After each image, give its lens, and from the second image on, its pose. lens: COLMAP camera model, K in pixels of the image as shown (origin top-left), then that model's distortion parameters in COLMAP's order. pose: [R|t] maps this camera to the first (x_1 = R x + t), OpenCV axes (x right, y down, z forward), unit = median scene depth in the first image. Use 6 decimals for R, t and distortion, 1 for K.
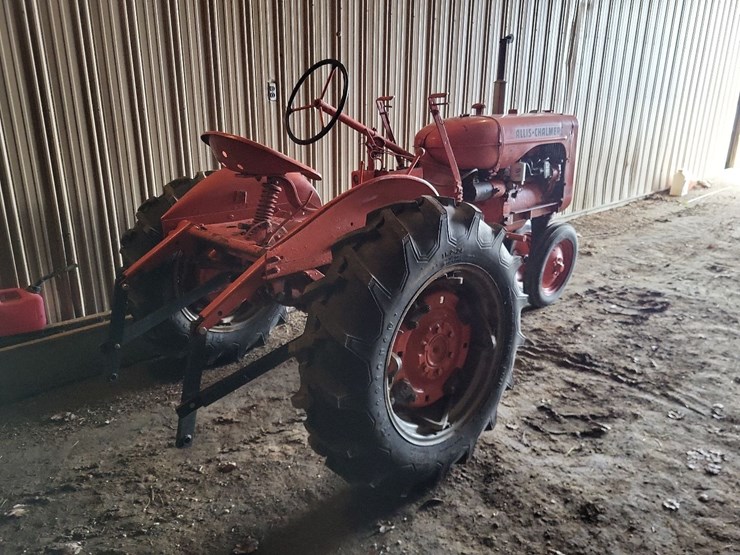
lens RADIAL K [[560.9, 0, 362.6], [0, 560.9, 273.0], [0, 0, 1]] dist [0.053813, -0.034609]
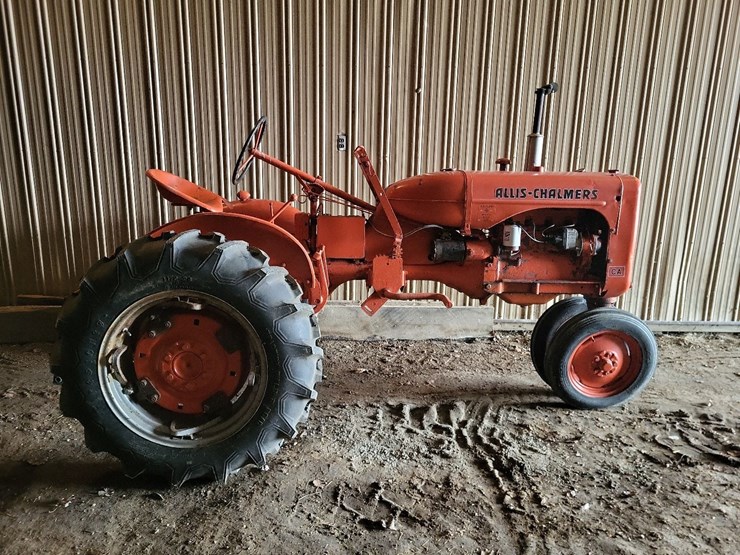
lens RADIAL K [[560.9, 0, 362.2], [0, 560.9, 270.3], [0, 0, 1]] dist [0.053813, -0.034609]
pose [[0.764291, 0.156481, -0.625598, 0.629835], [-0.210916, 0.977415, -0.013195, -0.063765], [0.609405, 0.142034, 0.780034, 0.174948]]
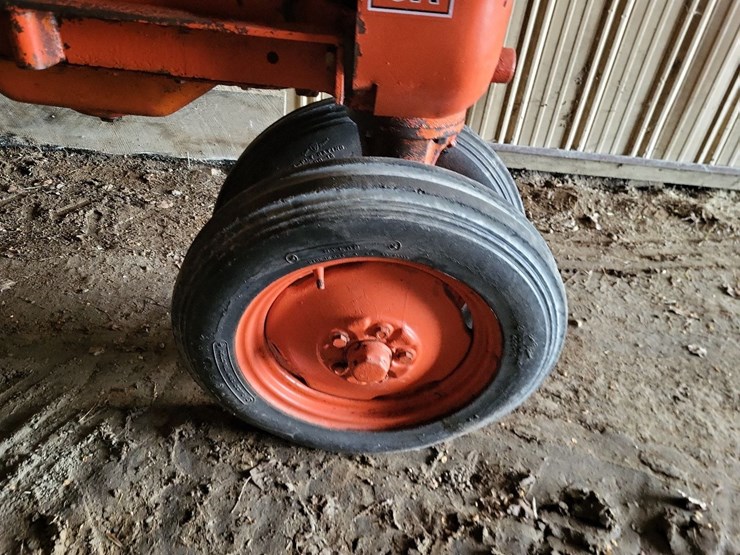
lens RADIAL K [[560.9, 0, 368.2], [0, 560.9, 280.4], [0, 0, 1]] dist [0.053813, -0.034609]
pose [[0.715948, 0.475430, -0.511258, 0.500032], [-0.297628, 0.870268, 0.392493, -0.139593], [0.631534, -0.128840, 0.764568, 0.934339]]
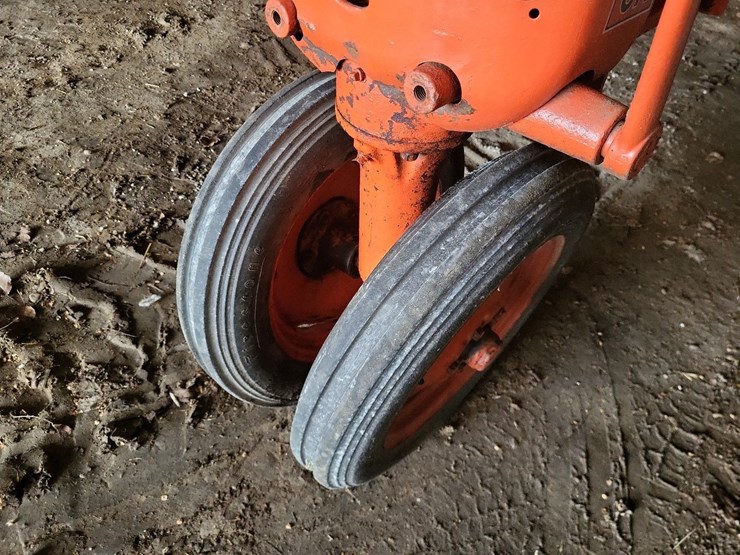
lens RADIAL K [[560.9, 0, 369.7], [0, 560.9, 268.3], [0, 0, 1]] dist [0.053813, -0.034609]
pose [[-0.998203, 0.007105, -0.059499, 0.382014], [-0.049327, 0.466326, 0.883236, -0.259343], [0.034021, 0.884584, -0.465138, 1.272719]]
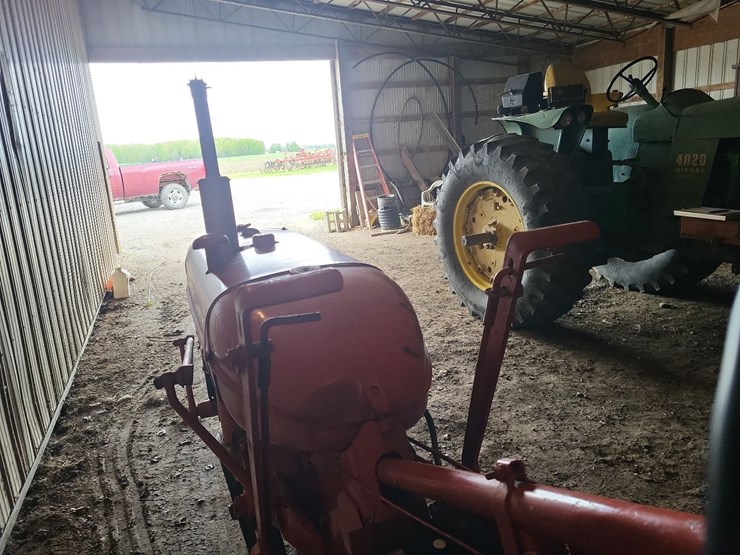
lens RADIAL K [[560.9, 0, 363.3], [0, 560.9, 273.7], [0, 0, 1]] dist [0.053813, -0.034609]
pose [[0.368780, -0.226724, 0.901442, -0.118289], [0.346120, 0.933549, 0.093201, -0.274202], [-0.862672, 0.277636, 0.422748, 0.749349]]
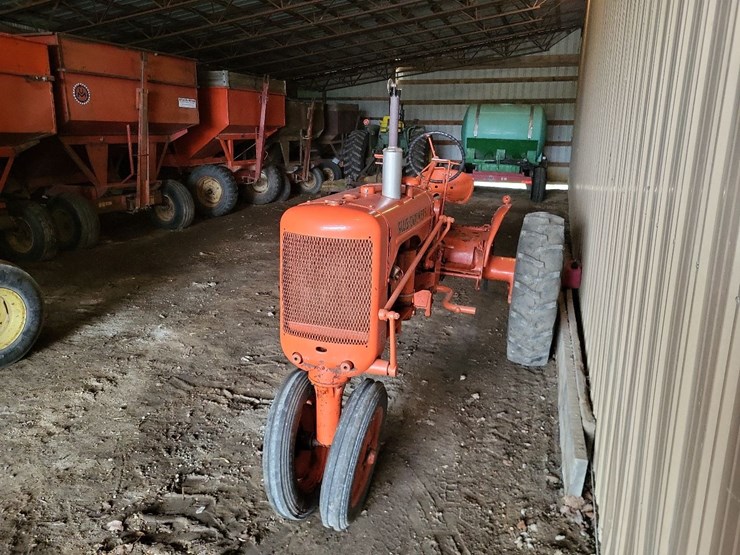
lens RADIAL K [[560.9, 0, 362.1], [0, 560.9, 265.8], [0, 0, 1]] dist [0.053813, -0.034609]
pose [[-0.870136, 0.103757, -0.481765, 0.626654], [-0.163267, 0.861684, 0.480463, -0.544056], [0.464981, 0.496724, -0.732842, 1.565949]]
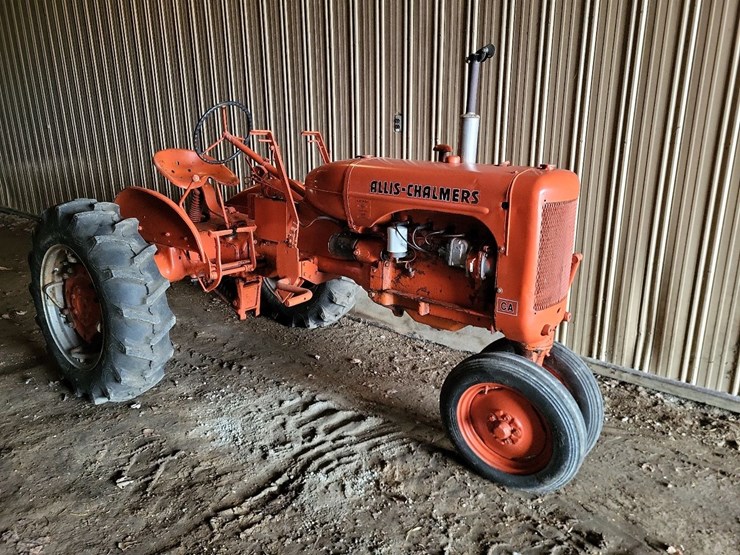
lens RADIAL K [[560.9, 0, 371.1], [0, 560.9, 273.0], [0, 0, 1]] dist [0.053813, -0.034609]
pose [[0.156826, 0.271537, -0.949565, 0.936712], [-0.294843, 0.930489, 0.217388, -0.276952], [0.942589, 0.245881, 0.225986, 0.785962]]
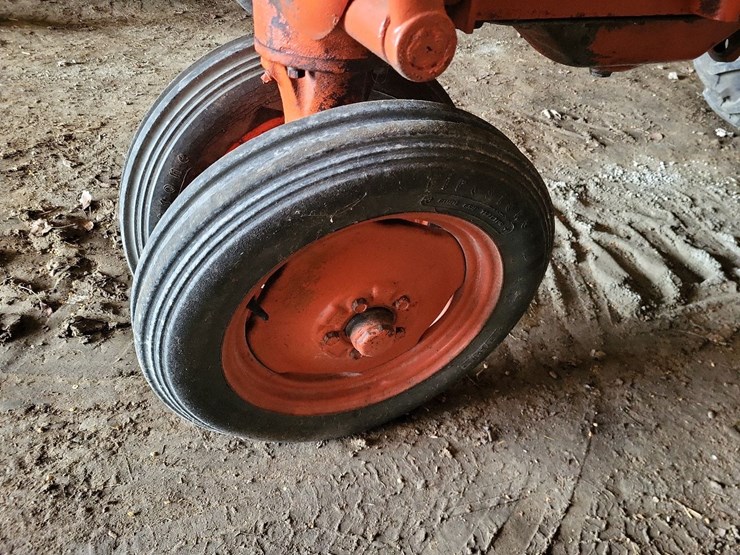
lens RADIAL K [[560.9, 0, 368.4], [0, 560.9, 277.8], [0, 0, 1]] dist [0.053813, -0.034609]
pose [[-0.920773, -0.280398, 0.271210, 0.266389], [0.052517, 0.599804, 0.798422, -0.221327], [-0.386548, 0.749408, -0.537557, 1.295929]]
